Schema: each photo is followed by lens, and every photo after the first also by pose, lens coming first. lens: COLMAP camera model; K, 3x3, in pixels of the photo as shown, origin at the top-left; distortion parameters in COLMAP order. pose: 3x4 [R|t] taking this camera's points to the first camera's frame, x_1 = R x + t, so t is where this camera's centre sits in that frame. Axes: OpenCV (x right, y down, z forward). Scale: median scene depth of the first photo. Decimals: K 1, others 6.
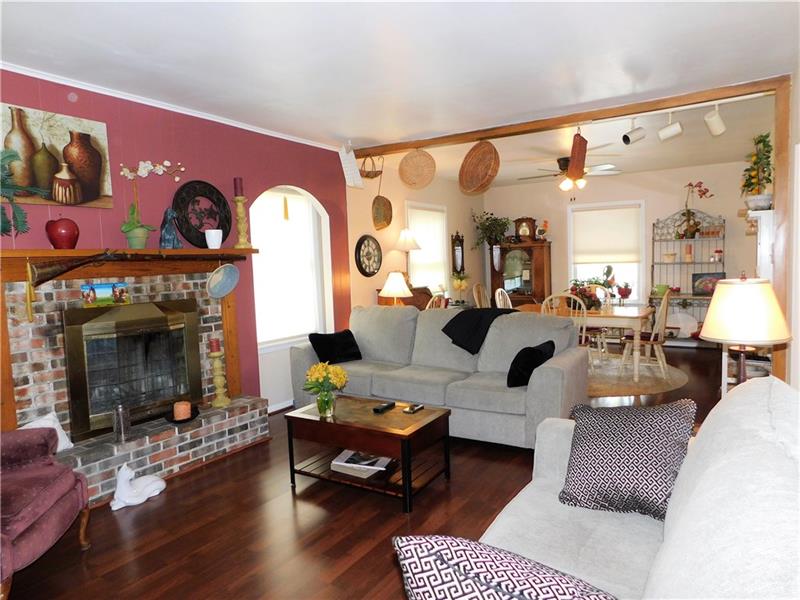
lens RADIAL K [[523.5, 0, 399.4], [0, 523.5, 298.1], [0, 0, 1]] dist [-0.030221, 0.003819]
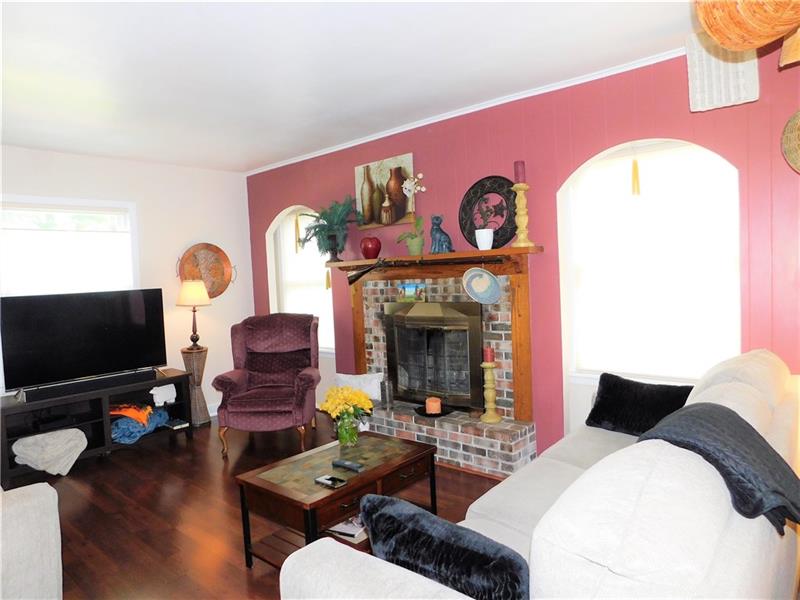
lens RADIAL K [[523.5, 0, 399.1], [0, 523.5, 304.3], [0, 0, 1]] dist [-0.030221, 0.003819]
pose [[-0.147960, 0.083145, -0.985492, 0.664967], [-0.029066, 0.995664, 0.088367, -0.087684], [0.988566, 0.041719, -0.144901, 1.135359]]
